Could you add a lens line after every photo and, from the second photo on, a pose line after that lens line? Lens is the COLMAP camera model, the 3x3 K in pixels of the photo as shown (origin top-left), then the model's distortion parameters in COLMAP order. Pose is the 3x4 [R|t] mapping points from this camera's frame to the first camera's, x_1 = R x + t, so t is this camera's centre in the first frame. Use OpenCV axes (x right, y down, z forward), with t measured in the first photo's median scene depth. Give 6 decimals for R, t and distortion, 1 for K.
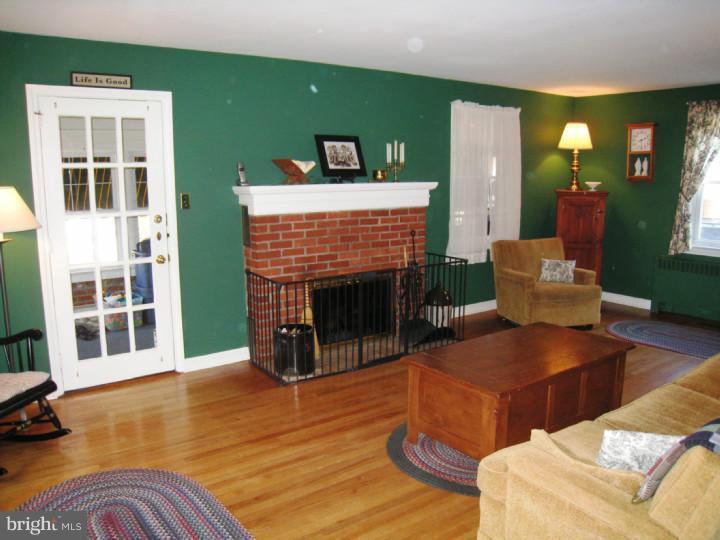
lens RADIAL K [[593.9, 0, 360.0], [0, 593.9, 270.0], [0, 0, 1]] dist [-0.168684, 0.118173]
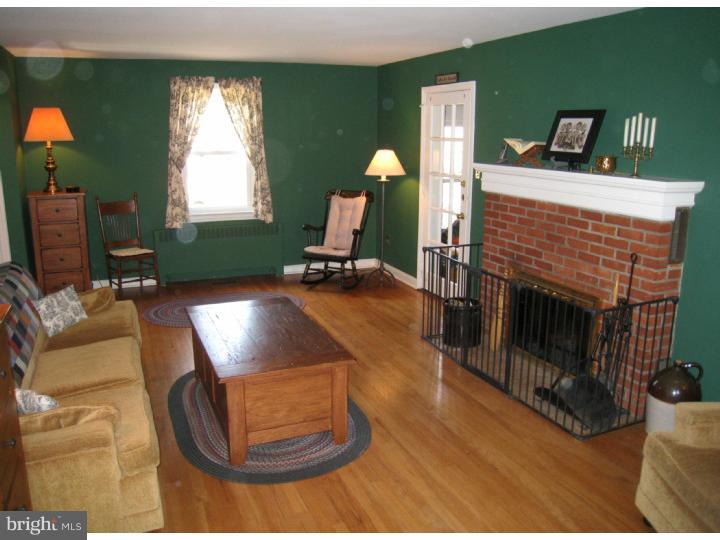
lens RADIAL K [[593.9, 0, 360.0], [0, 593.9, 270.0], [0, 0, 1]] dist [-0.168684, 0.118173]
pose [[-0.228256, 0.220518, -0.948299, 0.708295], [-0.169600, 0.950114, 0.261762, -0.153438], [0.958715, 0.220581, -0.179469, 0.785708]]
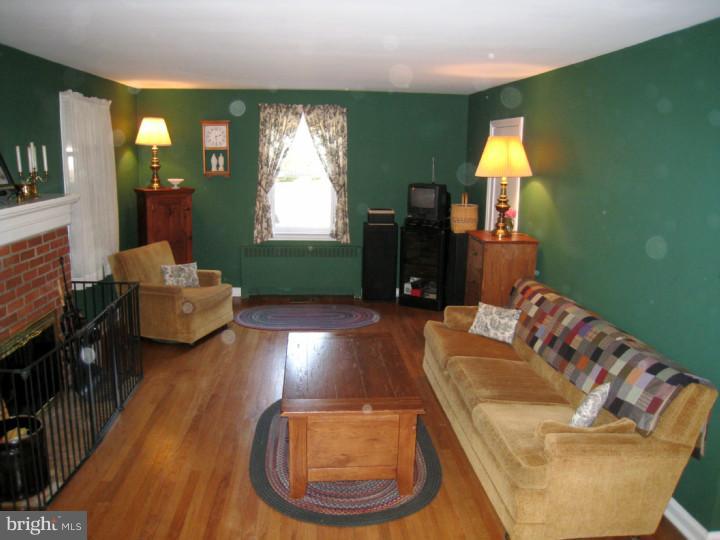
lens RADIAL K [[593.9, 0, 360.0], [0, 593.9, 270.0], [0, 0, 1]] dist [-0.168684, 0.118173]
pose [[0.525369, -0.157272, 0.836213, -0.321437], [0.122785, 0.986496, 0.108395, -0.079044], [-0.841969, 0.045727, 0.537585, 0.245133]]
